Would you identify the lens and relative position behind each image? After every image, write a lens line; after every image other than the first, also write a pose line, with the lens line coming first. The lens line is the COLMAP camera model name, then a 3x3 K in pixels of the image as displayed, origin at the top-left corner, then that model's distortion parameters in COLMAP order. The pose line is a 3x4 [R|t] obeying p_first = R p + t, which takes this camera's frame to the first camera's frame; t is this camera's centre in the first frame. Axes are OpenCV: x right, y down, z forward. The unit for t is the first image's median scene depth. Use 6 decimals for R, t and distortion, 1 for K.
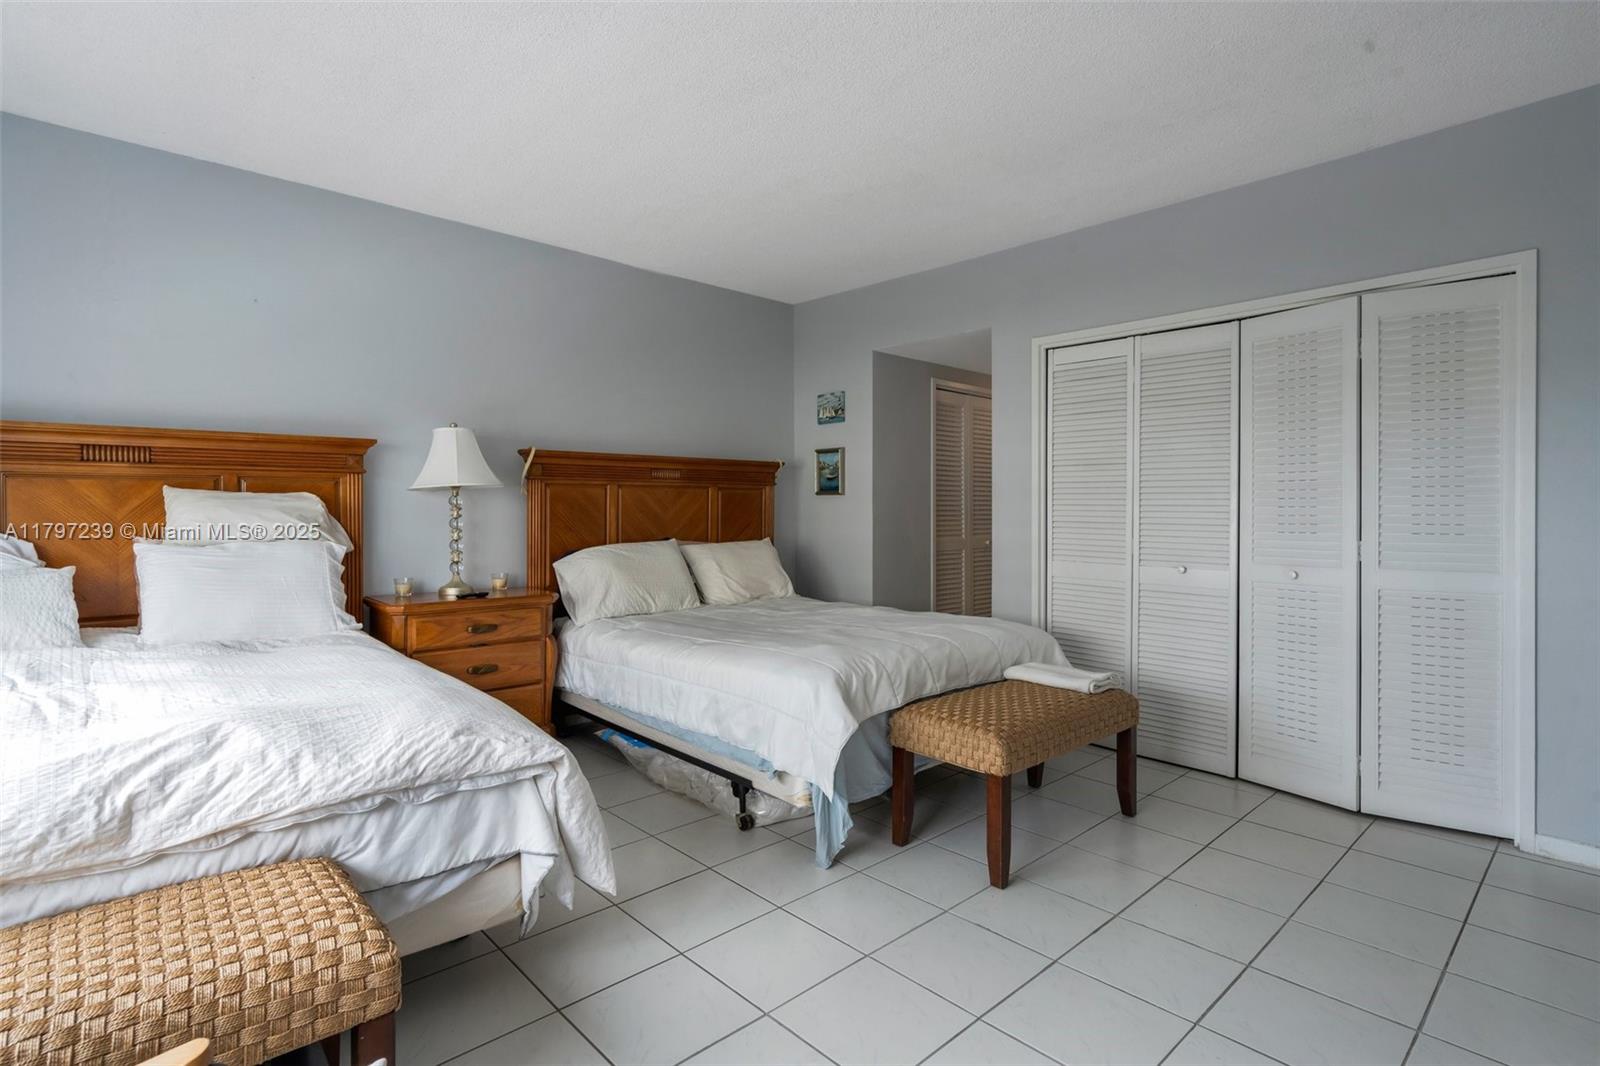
lens RADIAL K [[789.3, 0, 789.6], [0, 789.3, 524.1], [0, 0, 1]] dist [0.000641, 0.001432]
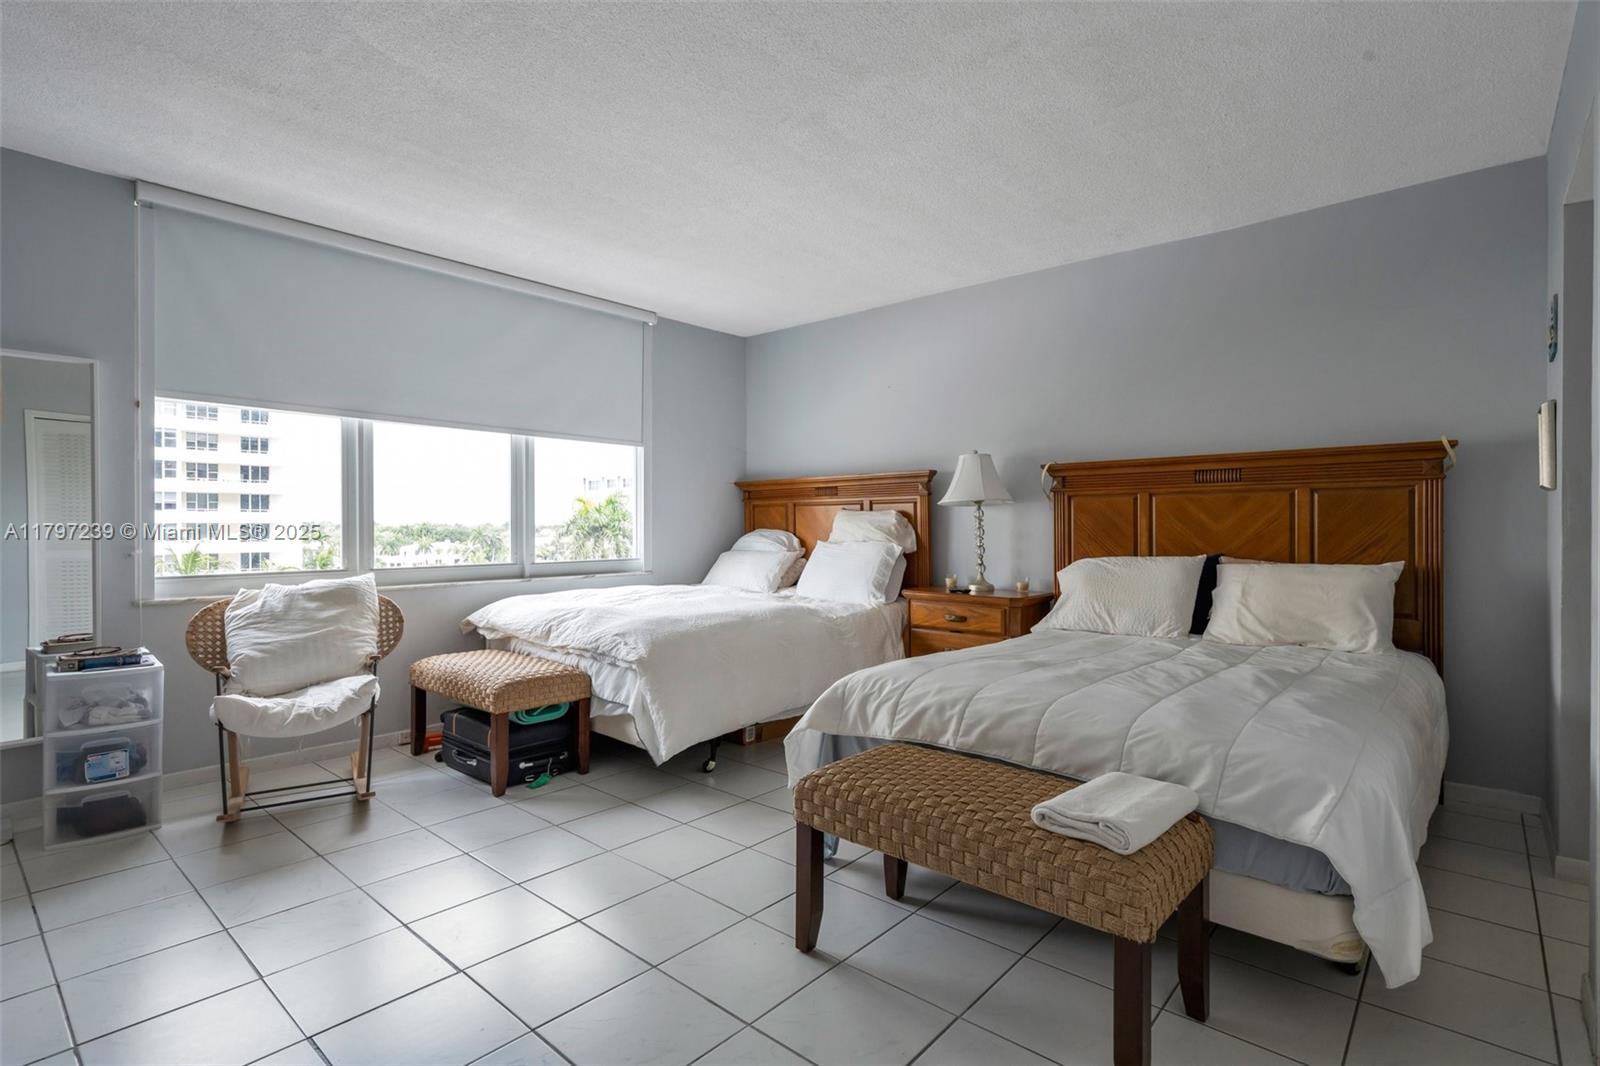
lens RADIAL K [[789.3, 0, 806.6], [0, 789.3, 531.8], [0, 0, 1]] dist [0.000641, 0.001432]
pose [[0.100004, 0.009182, -0.994945, 0.702661], [-0.014271, 0.999868, 0.007793, -0.006921], [0.994885, 0.013420, 0.100121, 0.559812]]
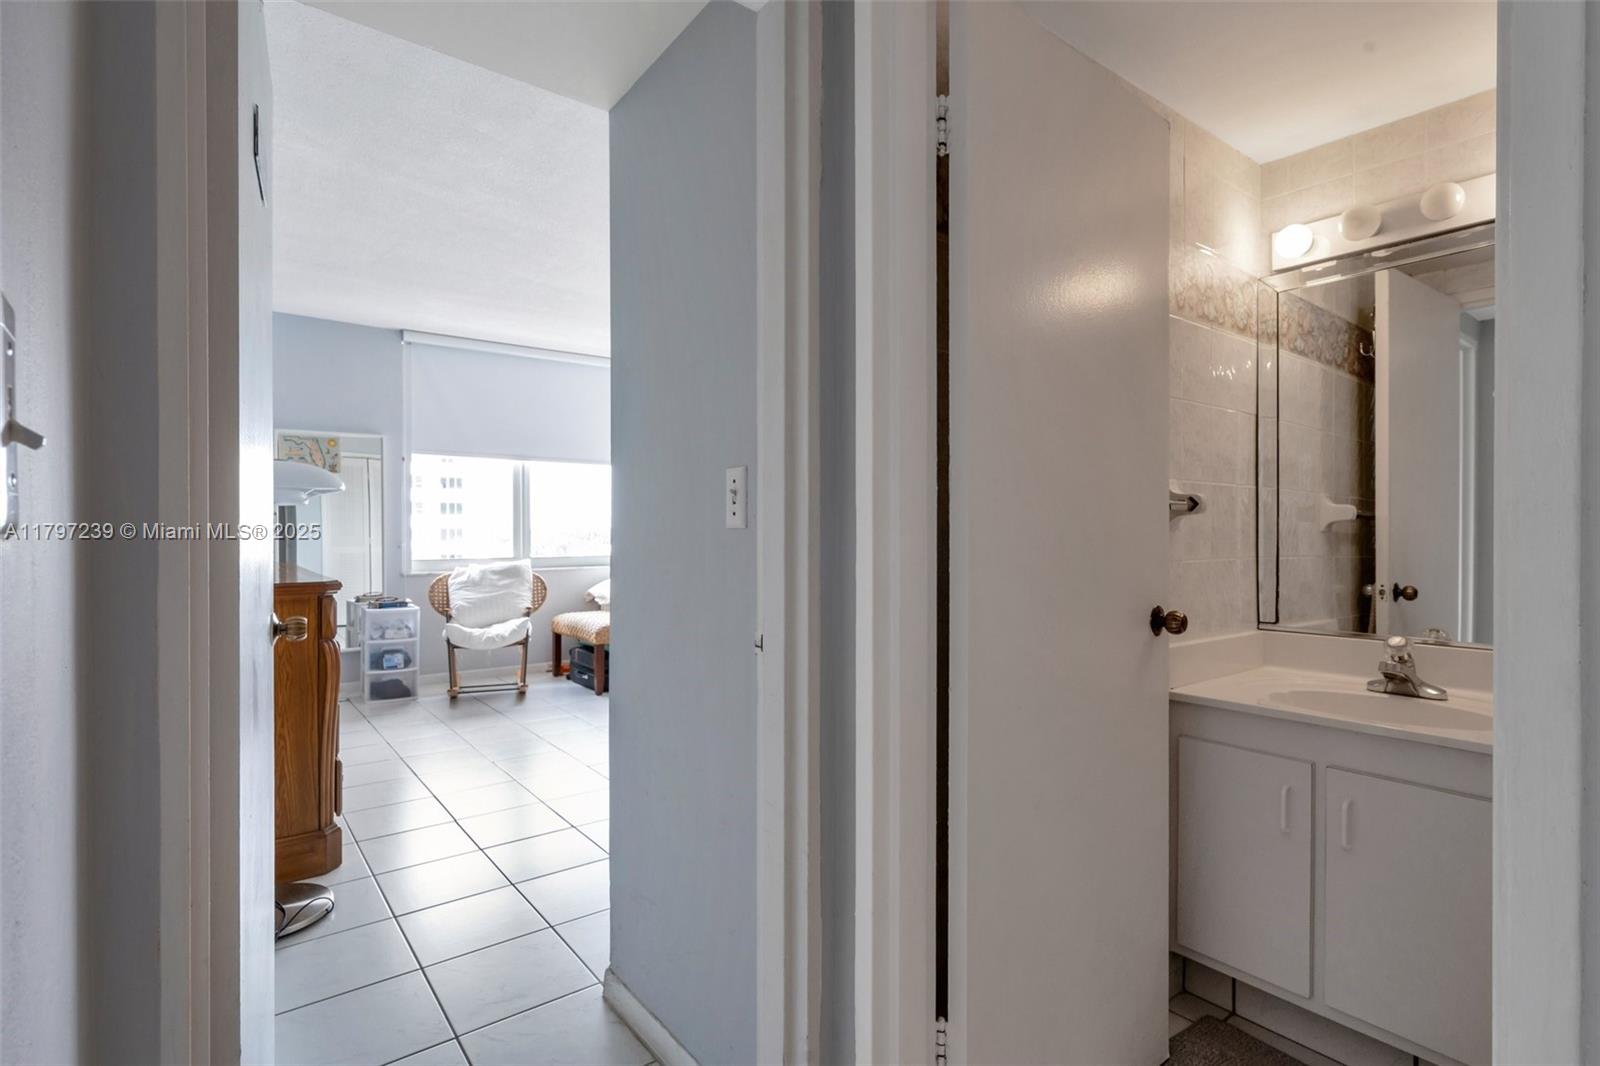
lens RADIAL K [[789.3, 0, 791.1], [0, 789.3, 535.9], [0, 0, 1]] dist [0.000641, 0.001432]
pose [[-0.102249, 0.010577, -0.994703, 1.061990], [-0.012206, 0.999855, 0.011887, -0.010160], [0.994684, 0.013357, -0.102105, 0.740424]]
